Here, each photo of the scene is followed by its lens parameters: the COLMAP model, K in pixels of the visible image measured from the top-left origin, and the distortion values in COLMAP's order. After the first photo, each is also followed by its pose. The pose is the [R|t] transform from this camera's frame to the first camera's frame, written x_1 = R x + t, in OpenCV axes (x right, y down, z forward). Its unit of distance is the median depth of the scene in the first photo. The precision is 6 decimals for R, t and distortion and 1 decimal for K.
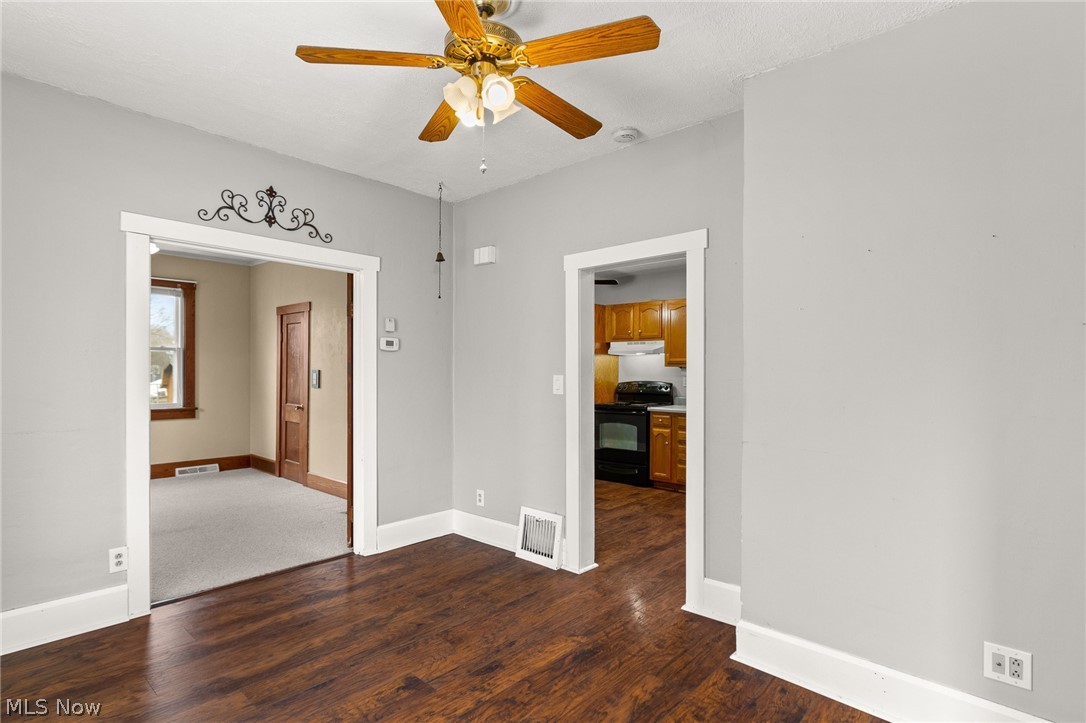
lens RADIAL K [[548.7, 0, 533.1], [0, 548.7, 381.7], [0, 0, 1]] dist [-0.002437, -0.000069]
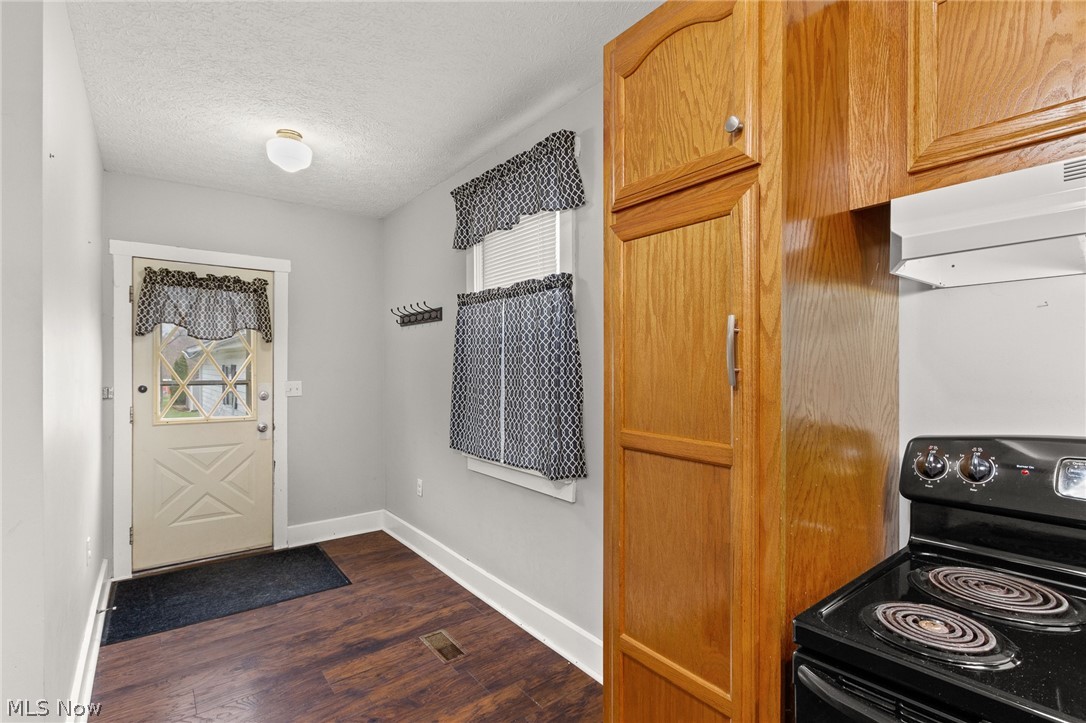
lens RADIAL K [[513.7, 0, 541.7], [0, 513.7, 367.9], [0, 0, 1]] dist [0.000605, 0.000582]
pose [[0.982842, -0.014511, -0.183878, 0.069895], [0.010738, 0.999711, -0.021502, -0.021025], [0.184137, 0.019159, 0.982714, 0.880238]]
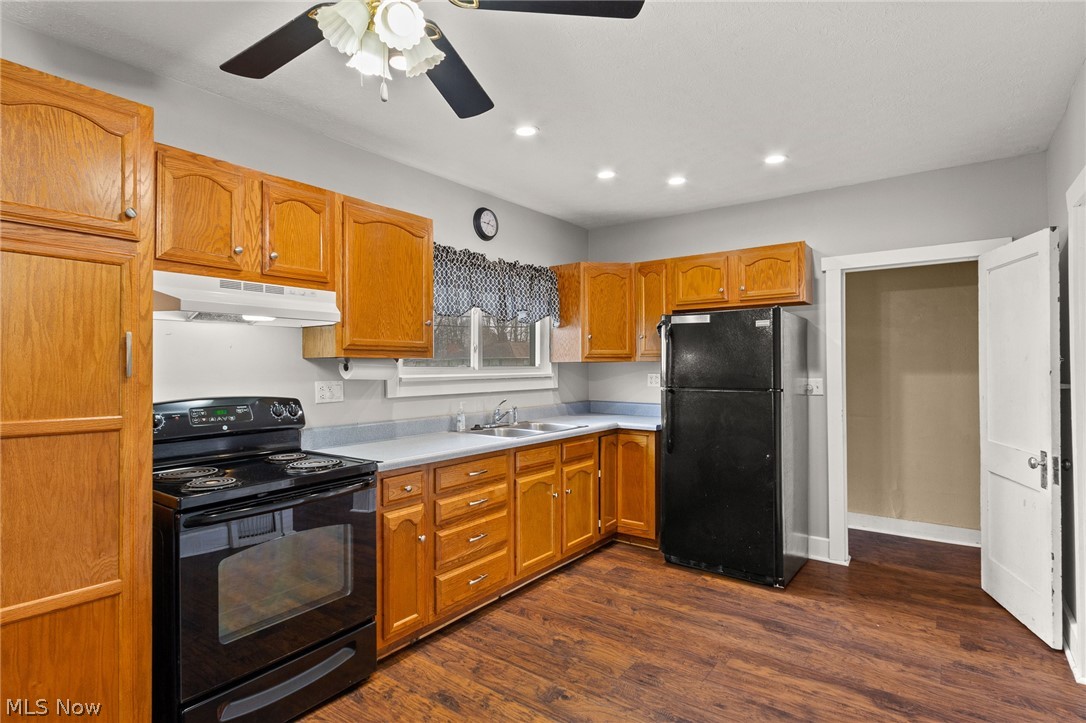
lens RADIAL K [[548.7, 0, 538.5], [0, 548.7, 359.2], [0, 0, 1]] dist [-0.002437, -0.000069]
pose [[-0.094970, 0.001472, 0.995479, -0.170837], [0.023336, 0.999727, 0.000748, -0.022220], [-0.995207, 0.023301, -0.094978, 0.873967]]
